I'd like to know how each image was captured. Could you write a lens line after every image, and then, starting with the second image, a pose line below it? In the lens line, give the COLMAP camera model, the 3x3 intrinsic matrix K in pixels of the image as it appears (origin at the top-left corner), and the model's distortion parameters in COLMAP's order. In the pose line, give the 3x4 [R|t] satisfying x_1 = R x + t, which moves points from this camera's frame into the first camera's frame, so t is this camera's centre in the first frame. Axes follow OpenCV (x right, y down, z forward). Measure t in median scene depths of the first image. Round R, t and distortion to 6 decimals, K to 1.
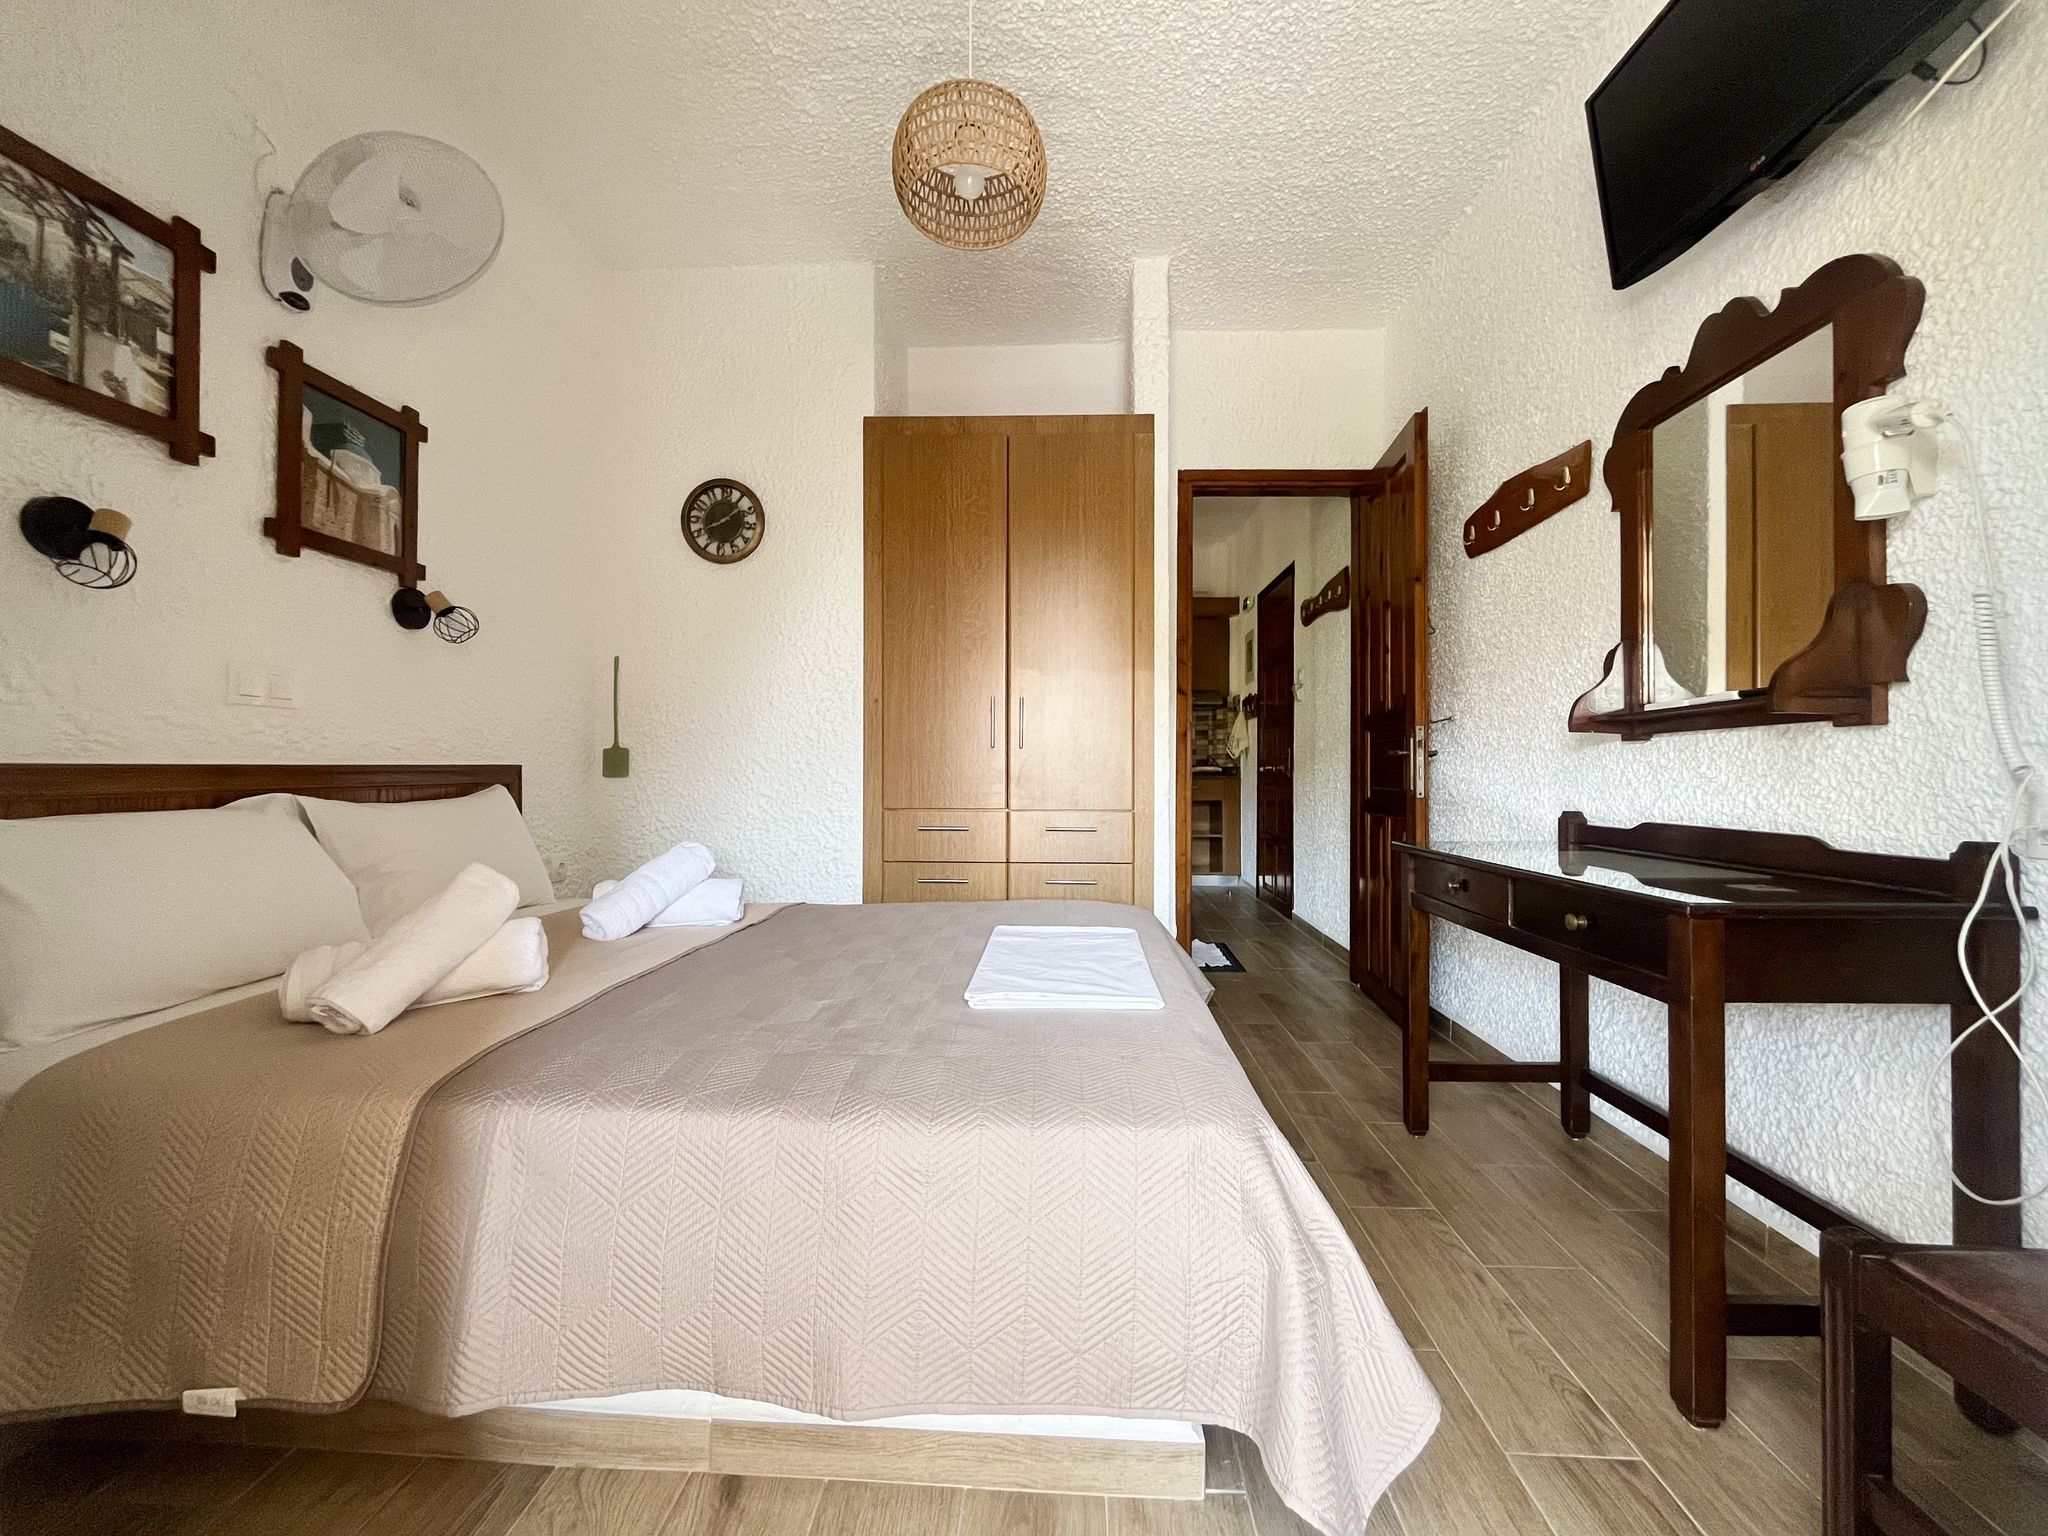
lens RADIAL K [[828.8, 0, 1024.8], [0, 828.8, 767.8], [0, 0, 1]] dist [-0.001916, -0.000379]
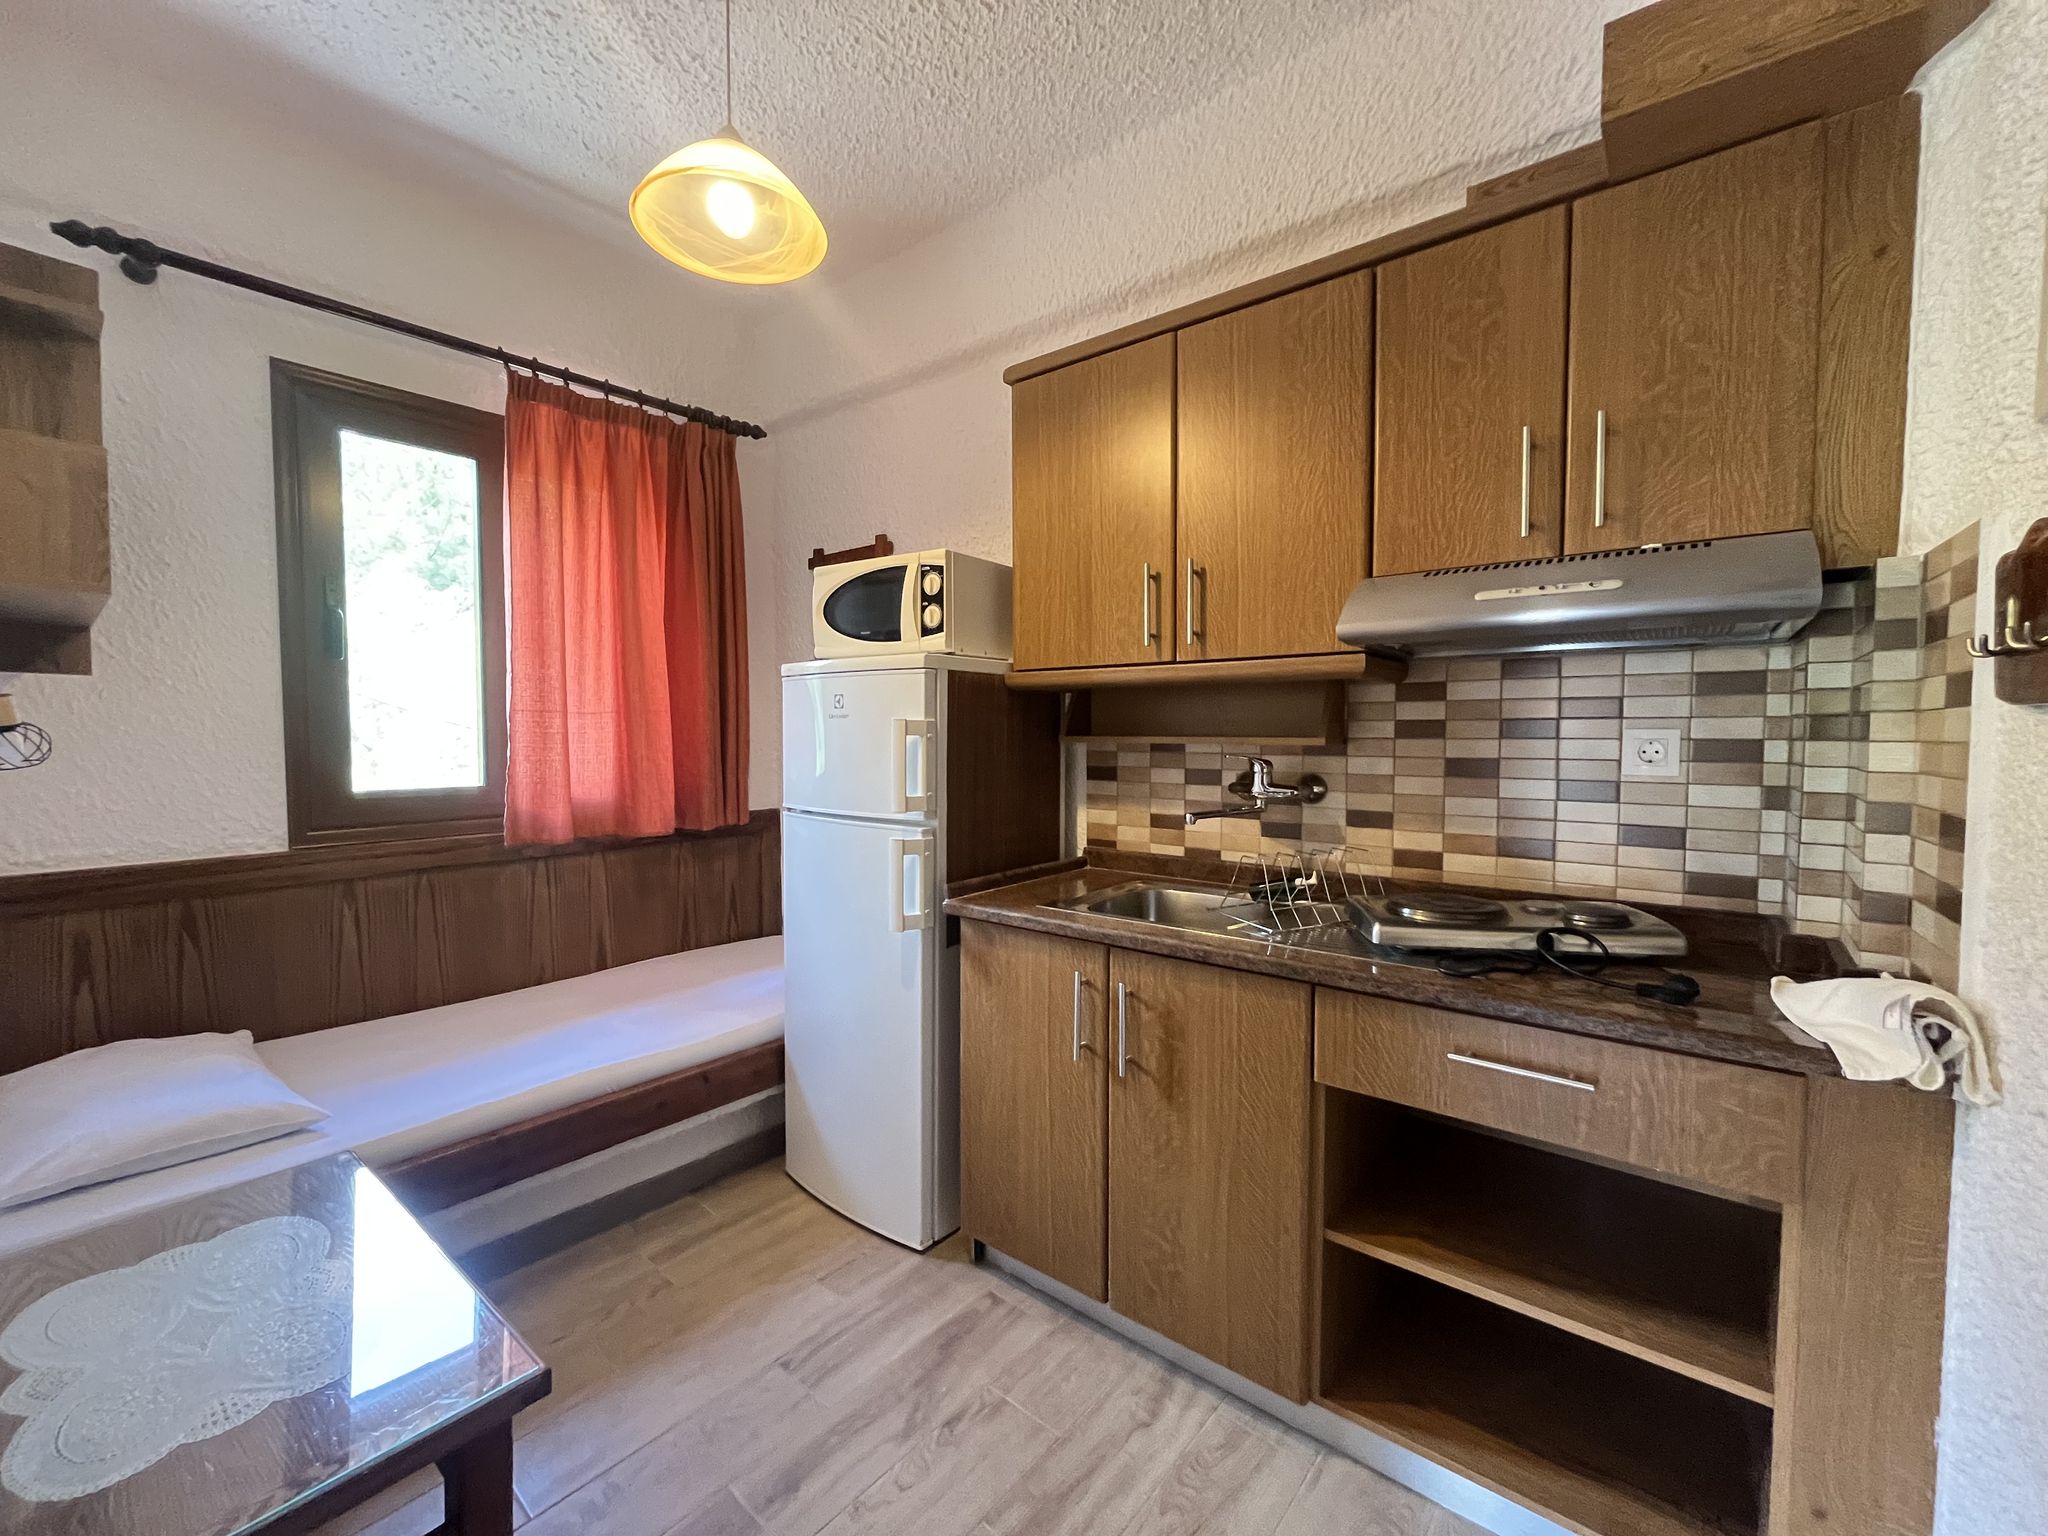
lens RADIAL K [[828.8, 0, 1020.3], [0, 828.8, 764.2], [0, 0, 1]] dist [-0.001916, -0.000379]
pose [[0.798740, 0.025911, -0.601118, 0.201483], [0.000973, 0.999015, 0.044355, -0.050027], [0.601676, -0.036013, 0.797928, 0.736575]]
